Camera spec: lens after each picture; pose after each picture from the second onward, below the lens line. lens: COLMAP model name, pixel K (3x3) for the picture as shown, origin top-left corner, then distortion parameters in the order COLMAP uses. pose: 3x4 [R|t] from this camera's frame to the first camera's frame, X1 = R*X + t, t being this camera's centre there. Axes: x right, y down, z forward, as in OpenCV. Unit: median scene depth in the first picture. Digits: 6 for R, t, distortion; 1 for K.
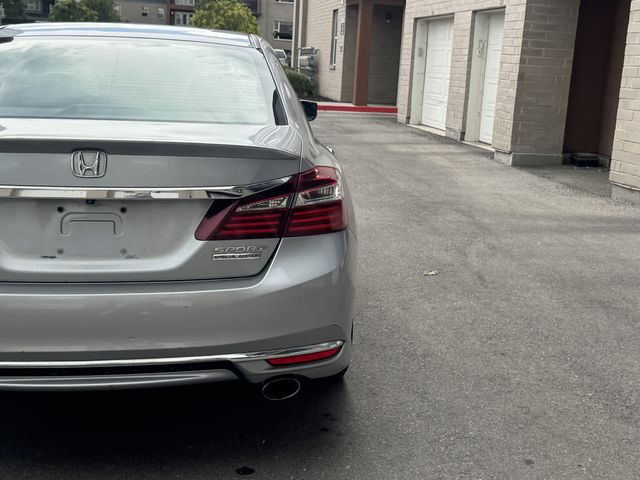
lens RADIAL K [[908.8, 0, 333.2], [0, 908.8, 241.2], [0, 0, 1]] dist [0.159031, -0.169094]
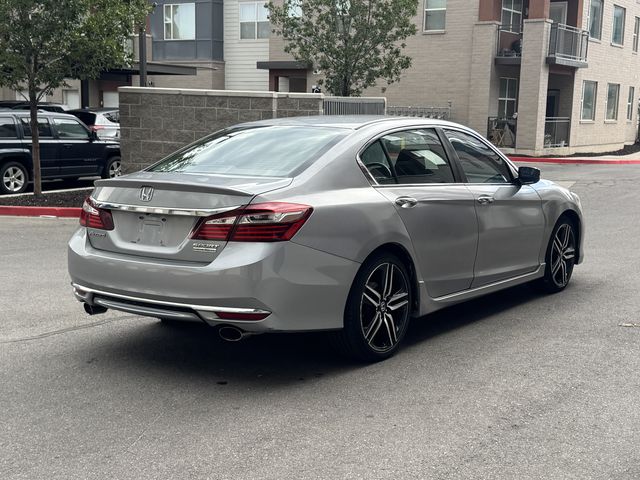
lens RADIAL K [[898.9, 0, 320.0], [0, 898.9, 240.0], [0, 0, 1]] dist [0.167568, 0.002767]
pose [[0.719688, 0.059438, -0.691749, 0.281913], [-0.116372, 0.992561, -0.035787, 0.007828], [0.684476, 0.106256, 0.721251, -0.020728]]
